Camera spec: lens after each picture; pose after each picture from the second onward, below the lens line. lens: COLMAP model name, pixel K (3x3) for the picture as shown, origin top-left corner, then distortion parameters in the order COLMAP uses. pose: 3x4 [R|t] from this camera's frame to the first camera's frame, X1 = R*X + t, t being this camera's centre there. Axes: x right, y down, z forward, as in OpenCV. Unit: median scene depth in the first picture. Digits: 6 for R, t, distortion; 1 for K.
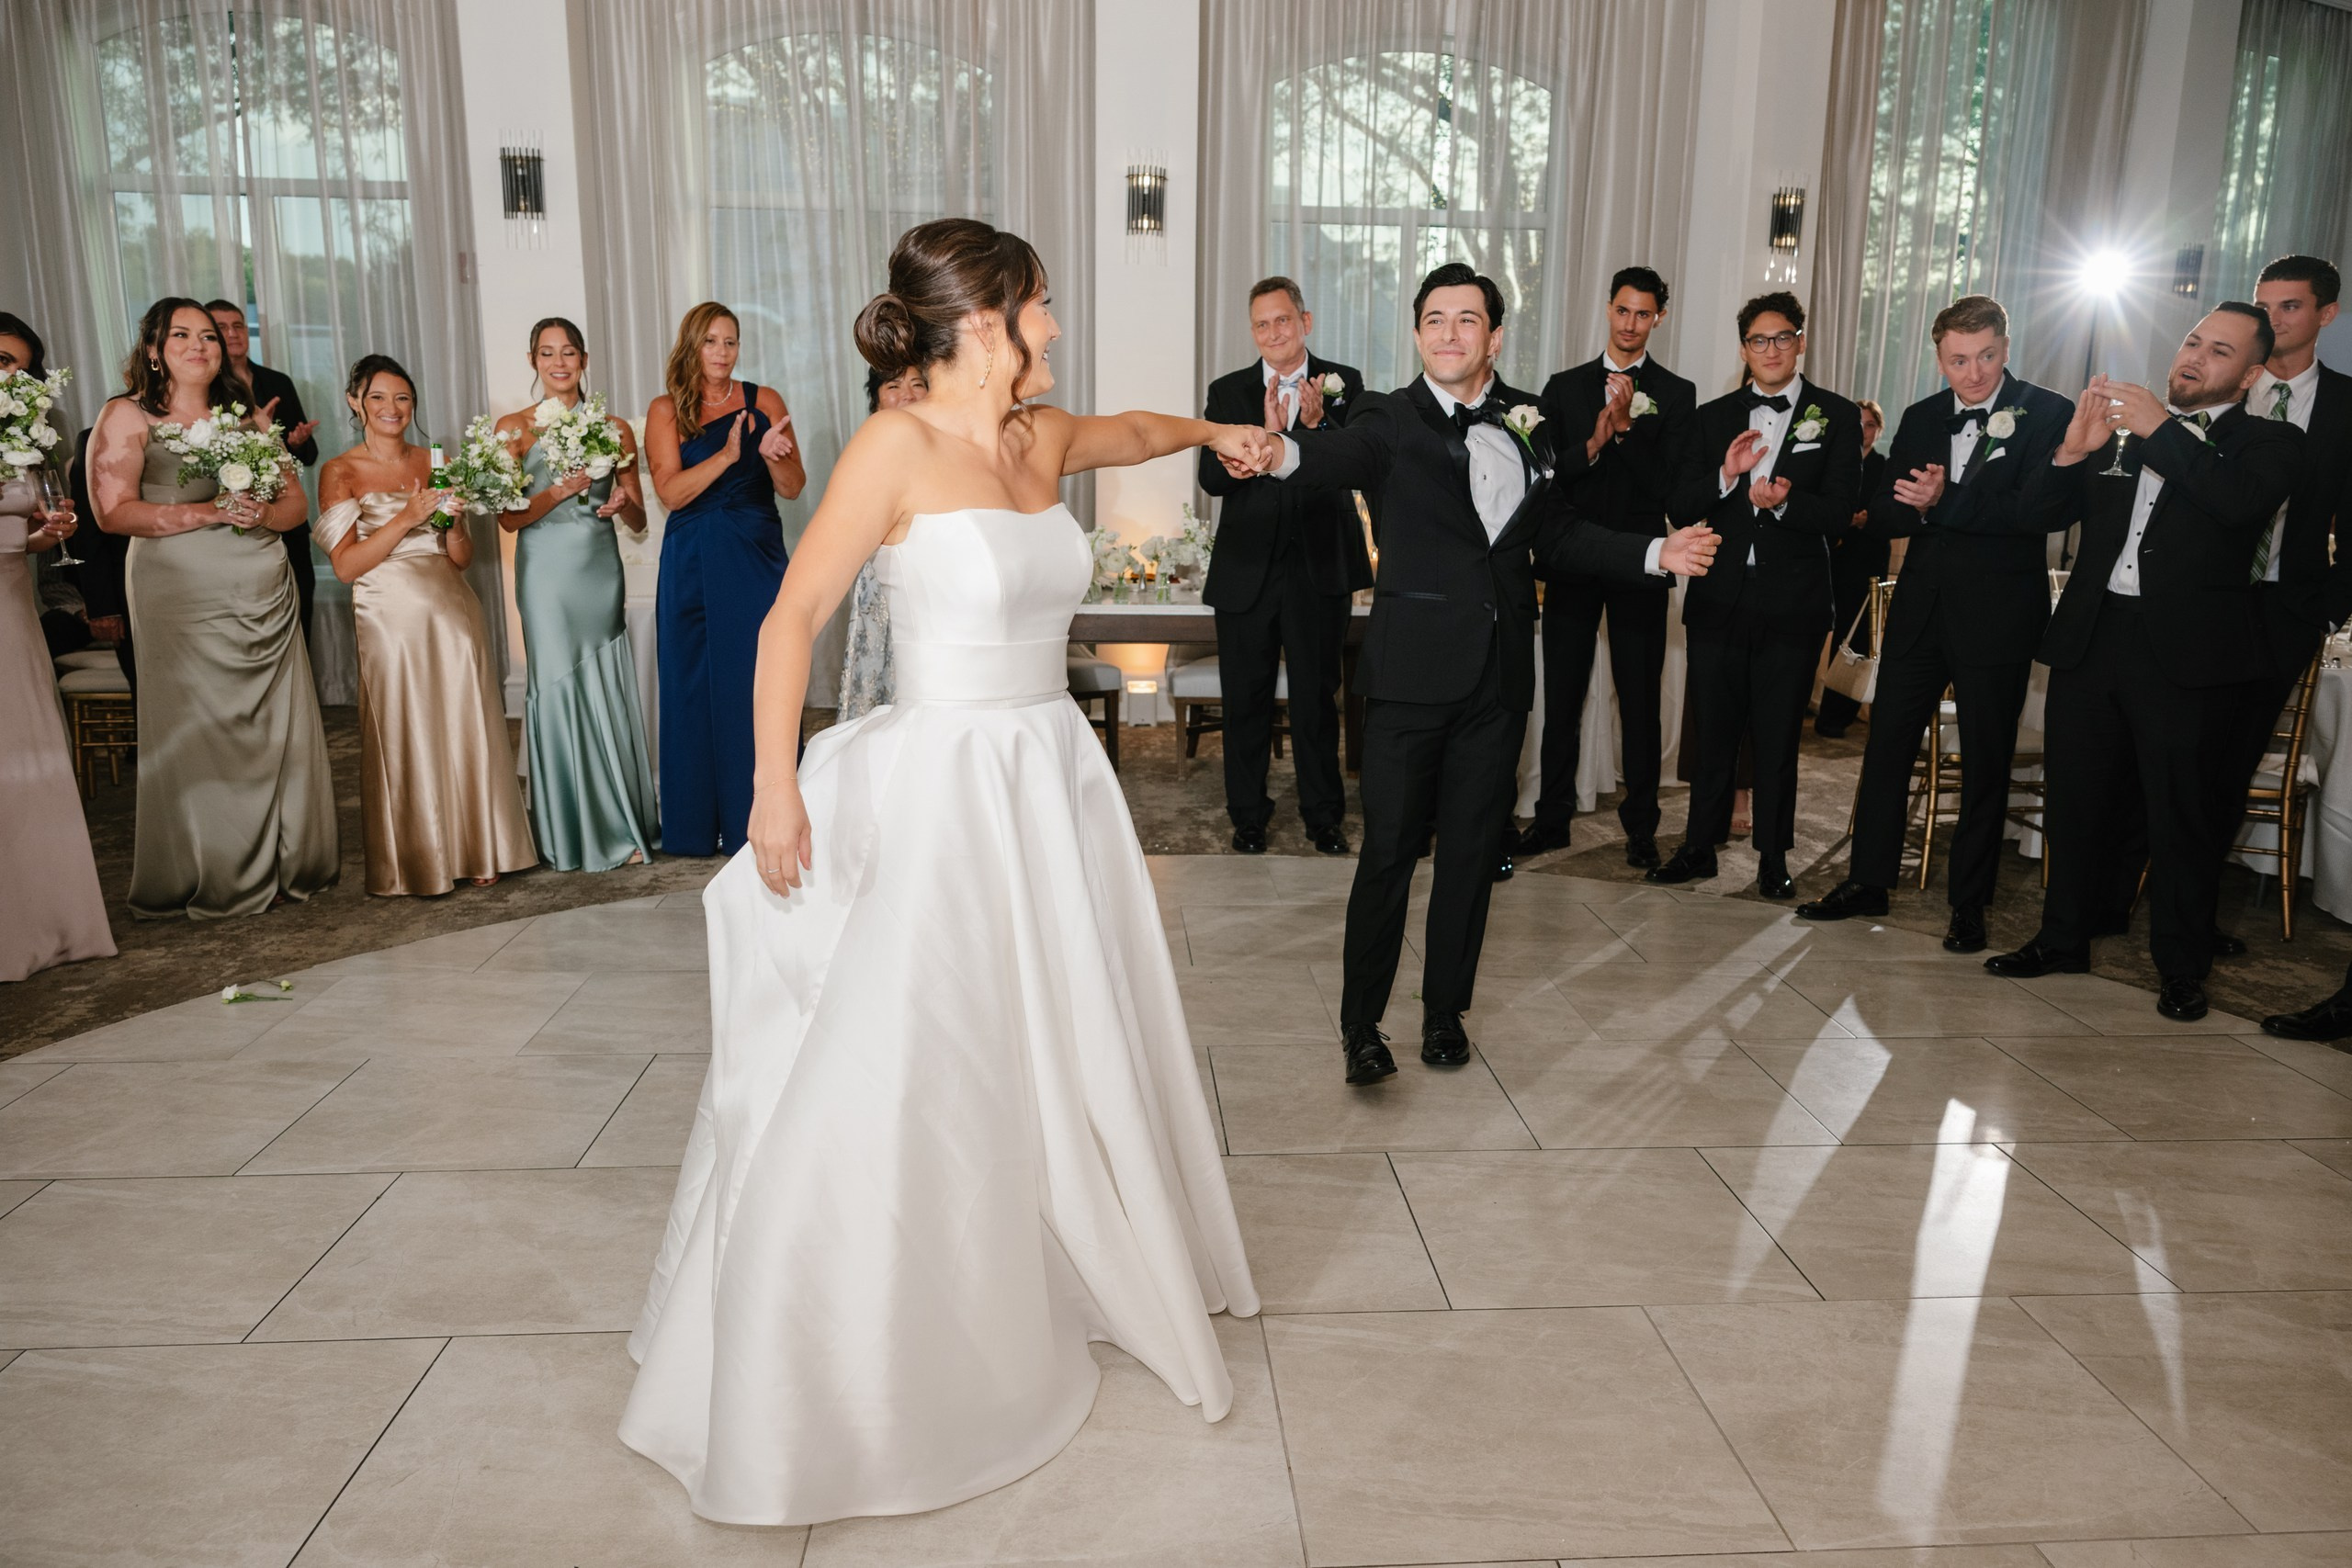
lens RADIAL K [[1655.9, 0, 1231.0], [0, 1655.9, 830.6], [0, 0, 1]] dist [-0.002661, -0.002890]
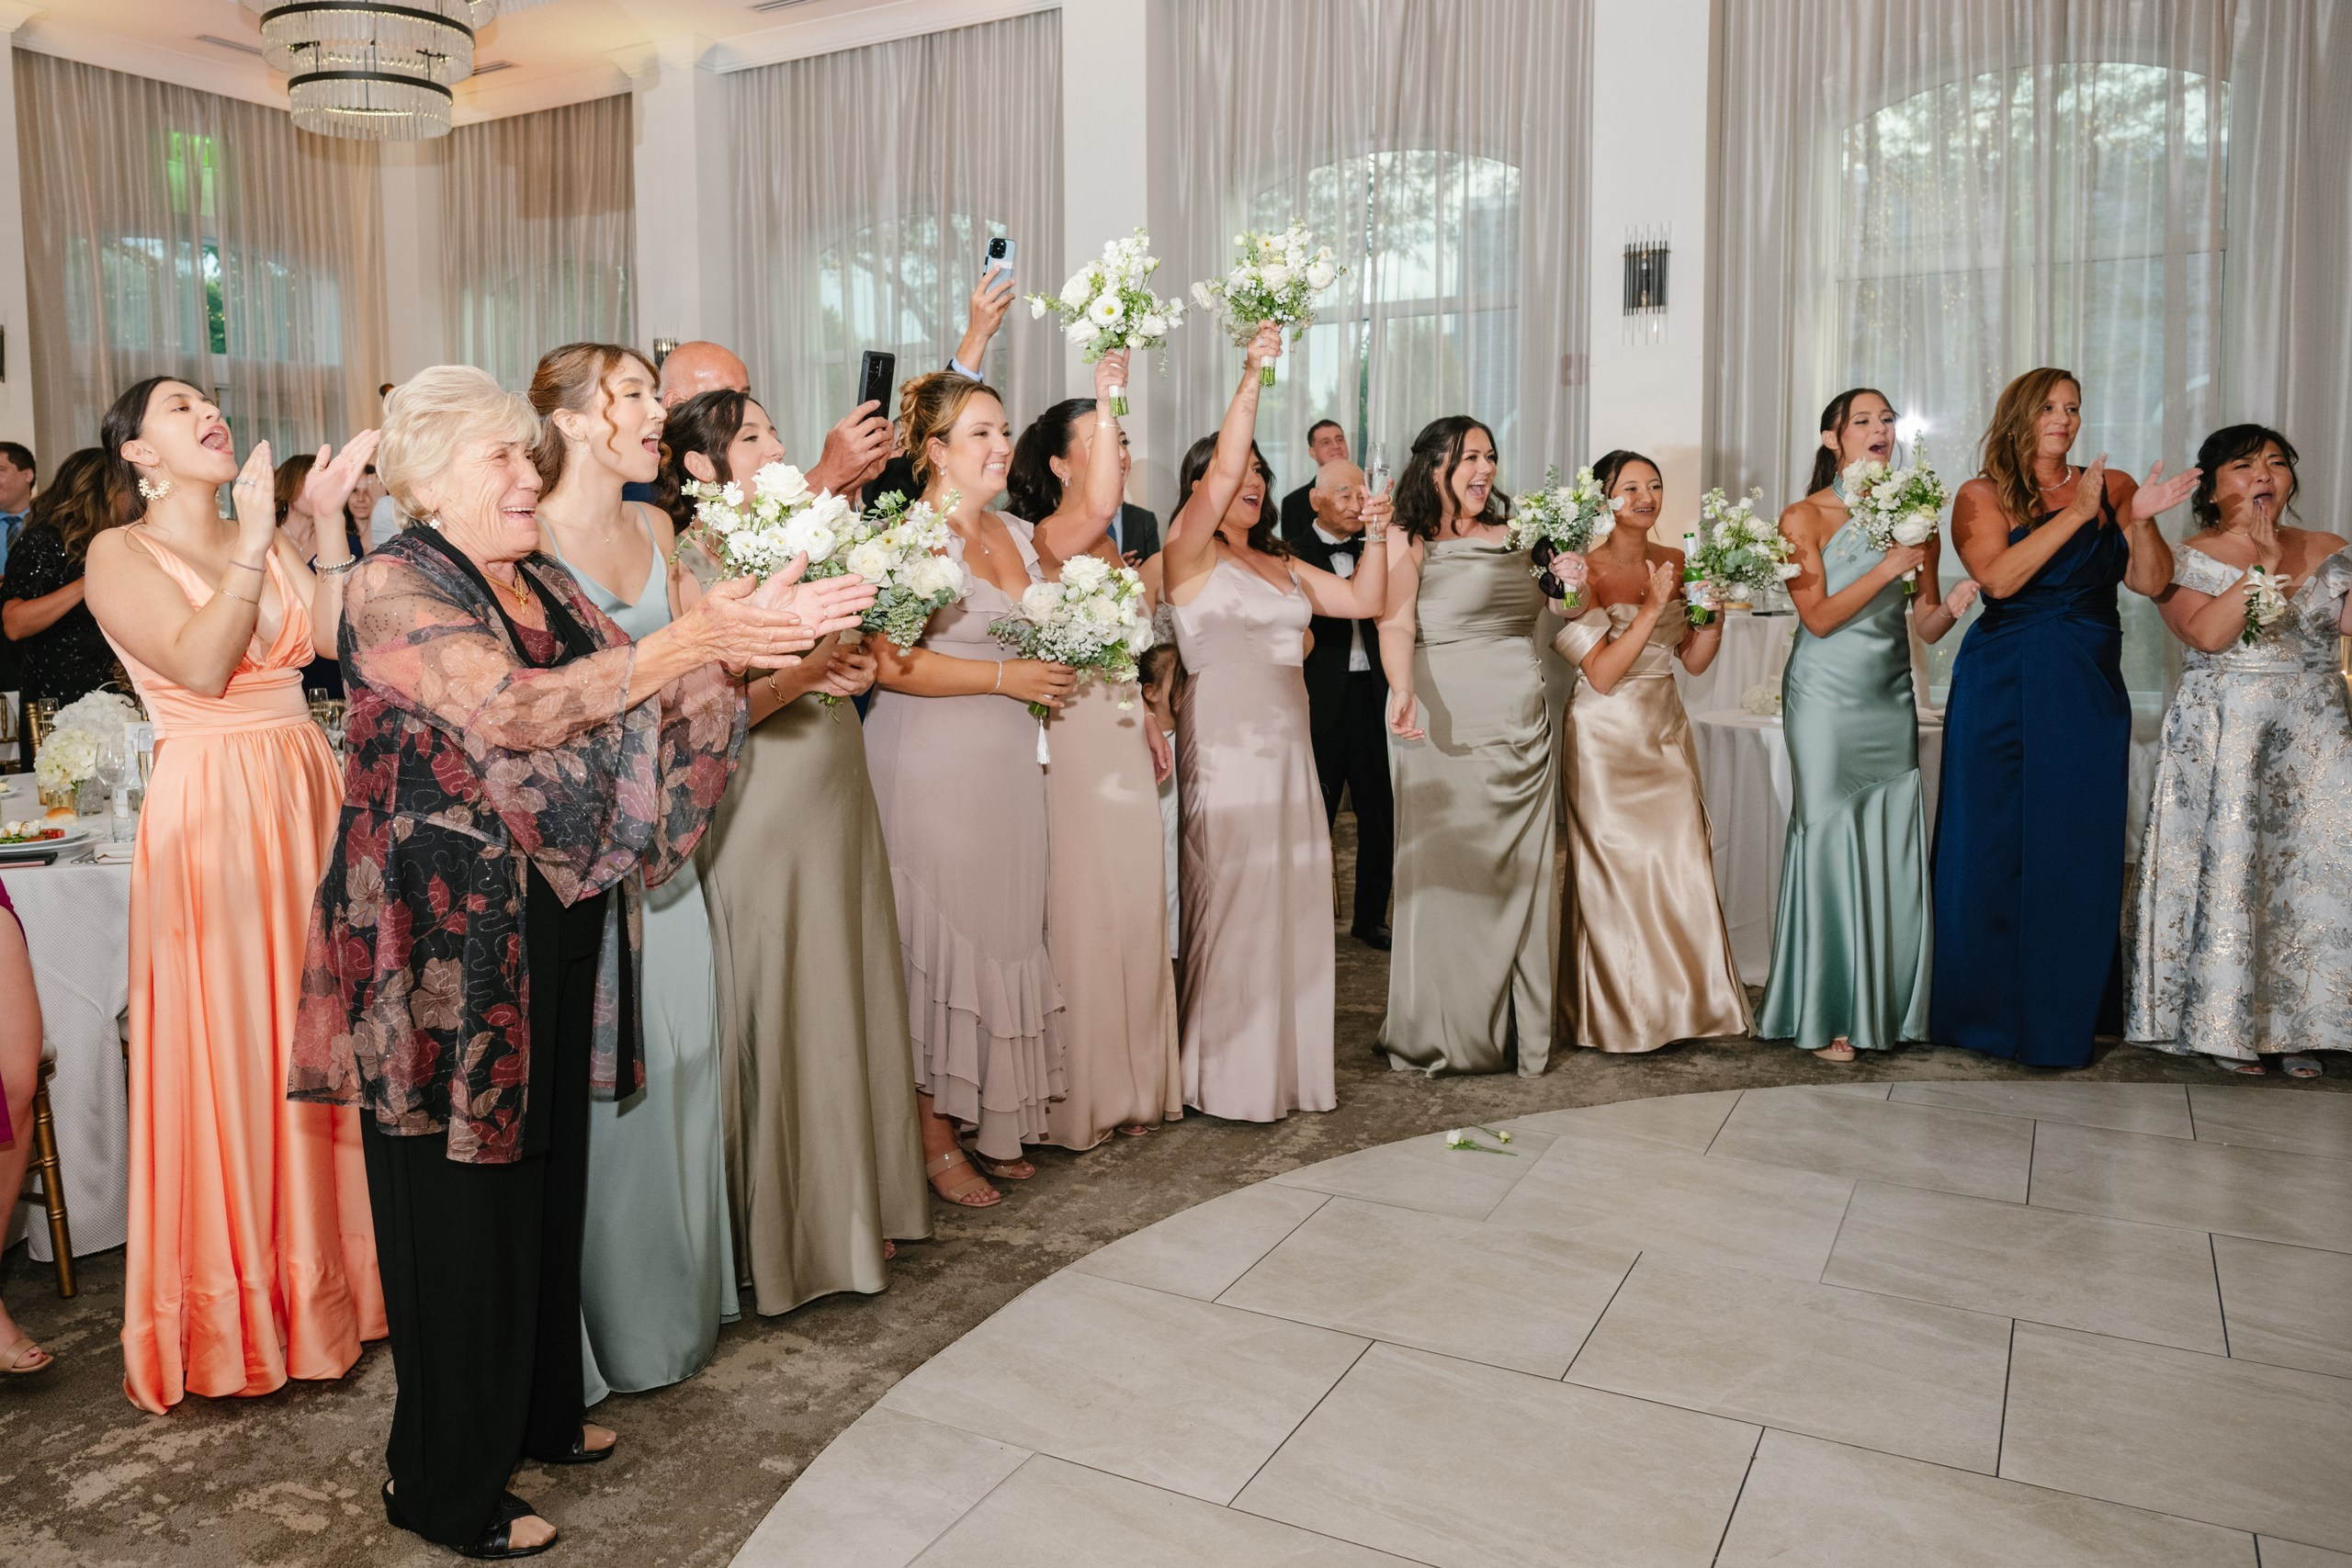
lens RADIAL K [[1773.7, 0, 1011.6], [0, 1773.7, 688.7], [0, 0, 1]] dist [0.002318, -0.005616]
pose [[0.810796, 0.018119, -0.585048, -0.198320], [-0.103853, 0.988115, -0.113324, -0.010223], [0.576042, 0.152642, 0.803042, 0.018467]]
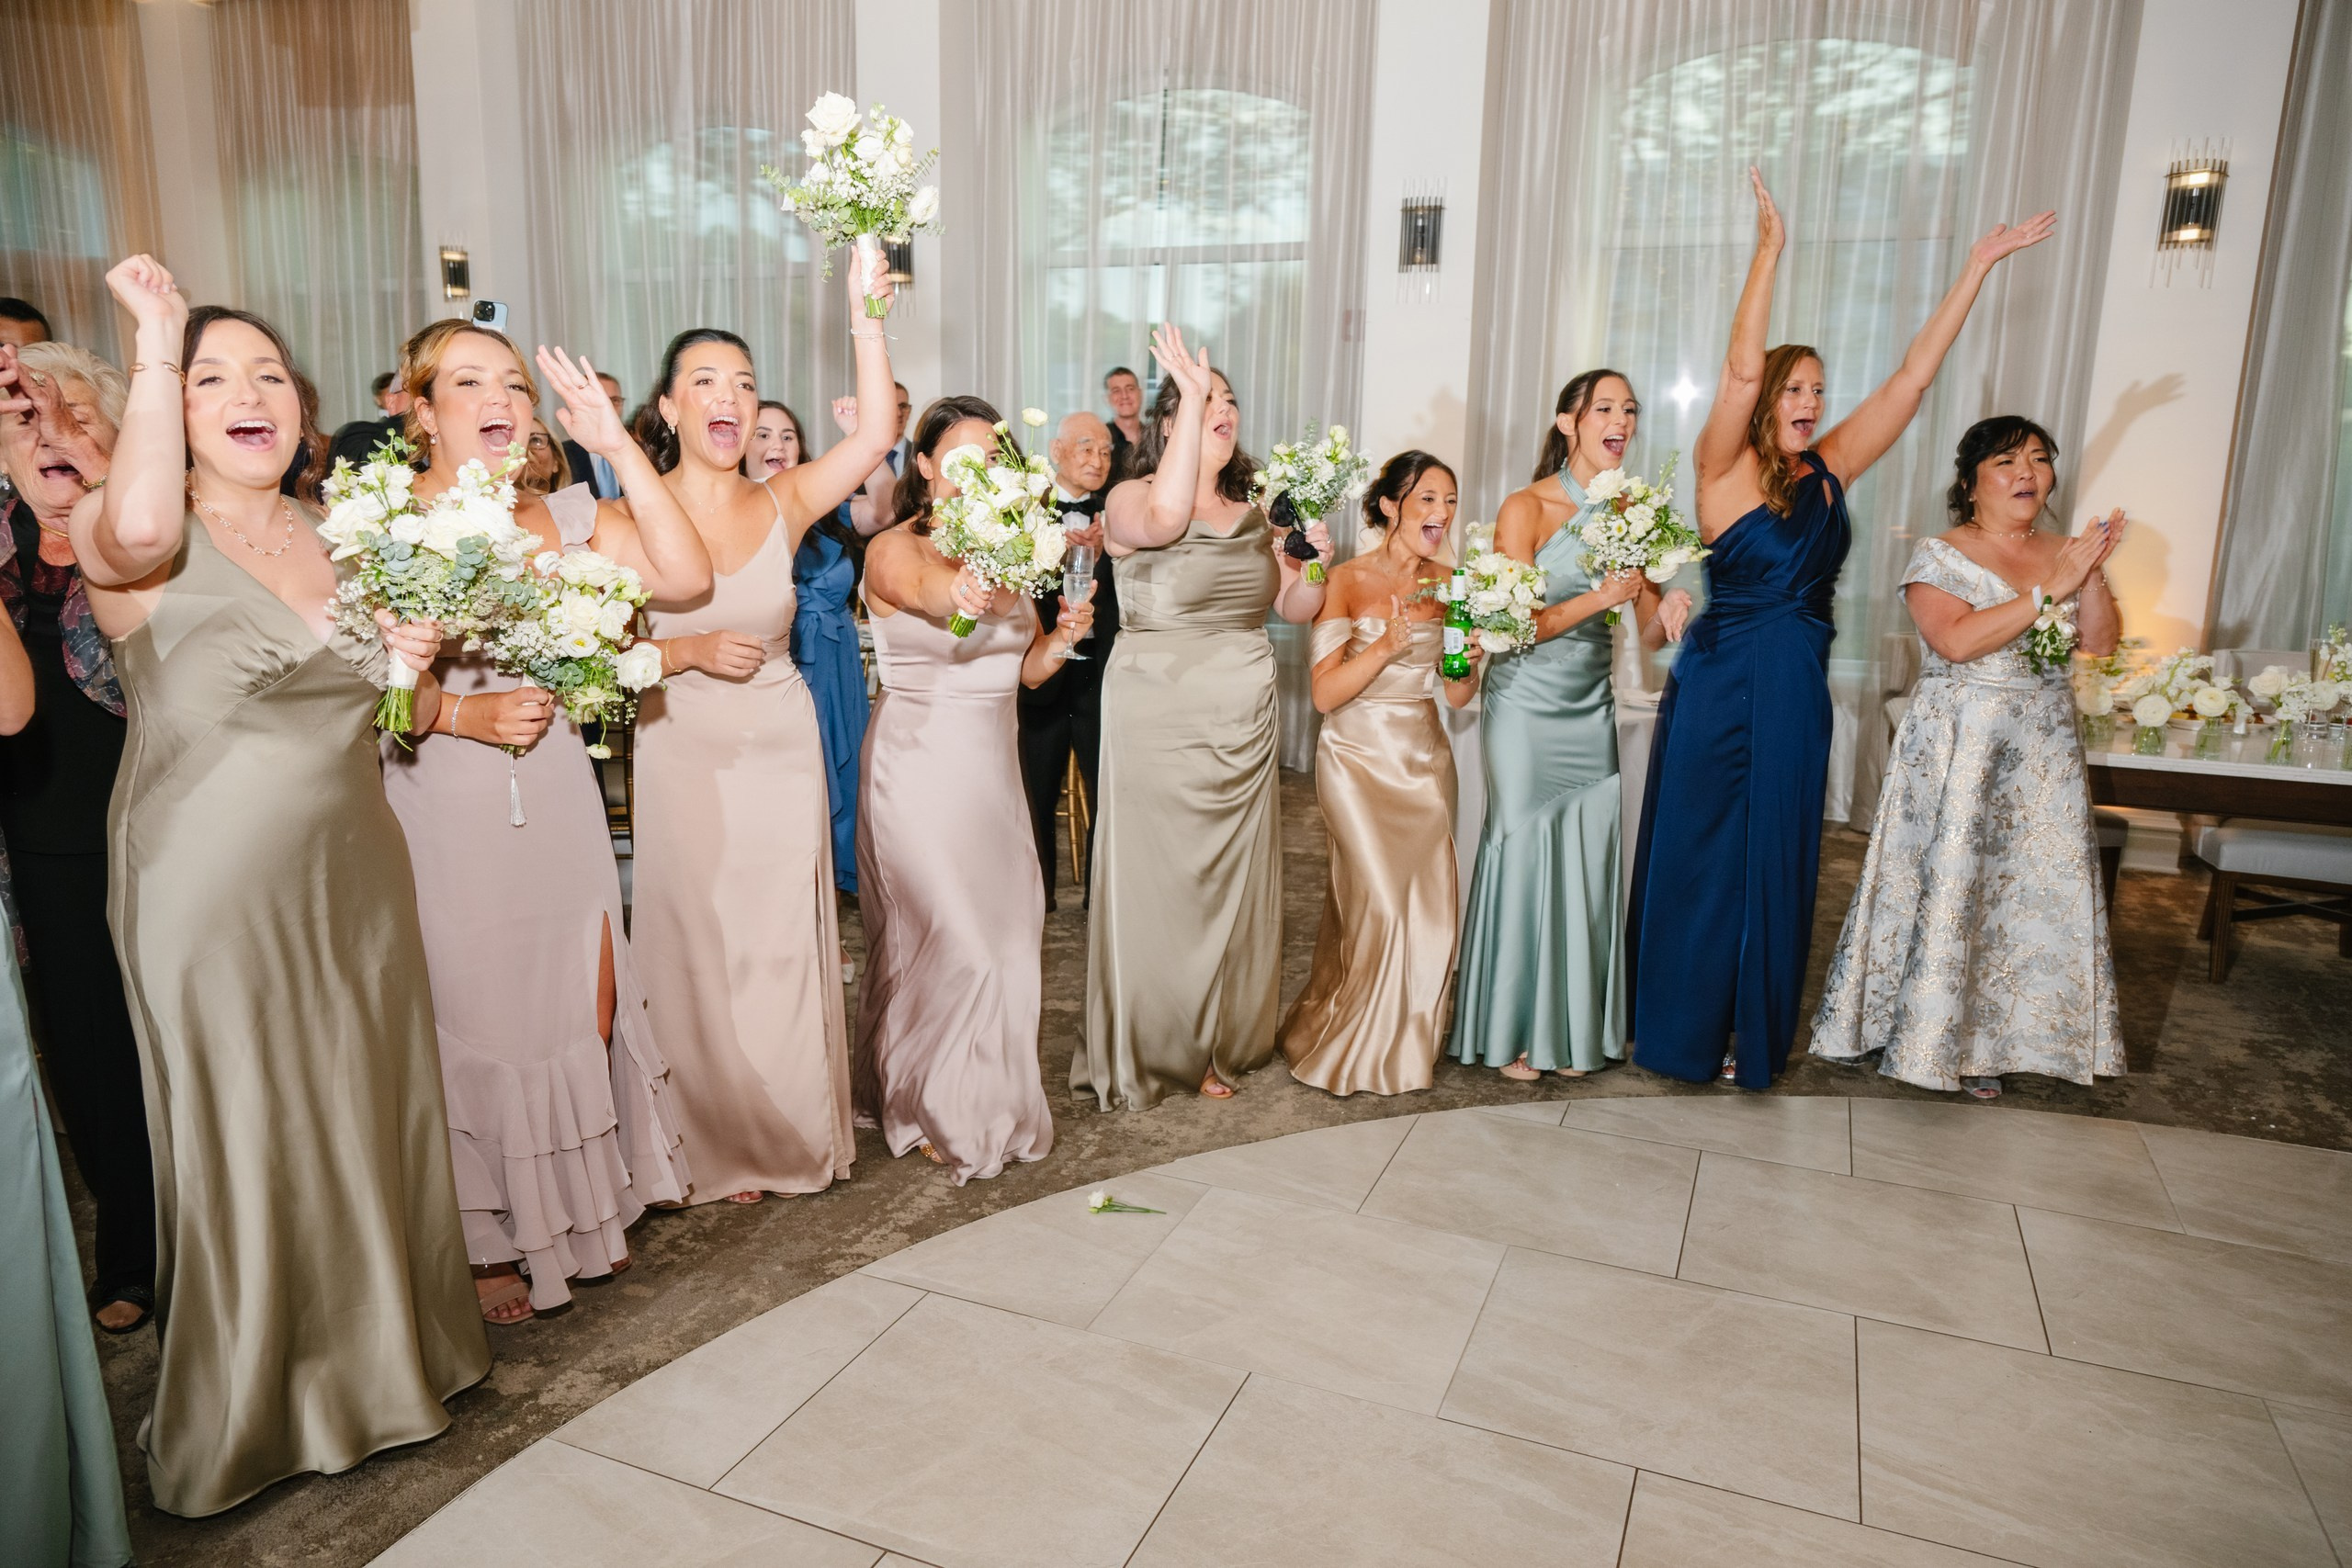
lens RADIAL K [[1525.6, 0, 1176.0], [0, 1525.6, 784.0], [0, 0, 1]] dist [-0.006154, 0.000278]
pose [[0.888456, 0.094353, -0.449159, -0.209818], [-0.108168, 0.994119, -0.005130, -0.094694], [0.446033, 0.053143, 0.893437, 0.279420]]
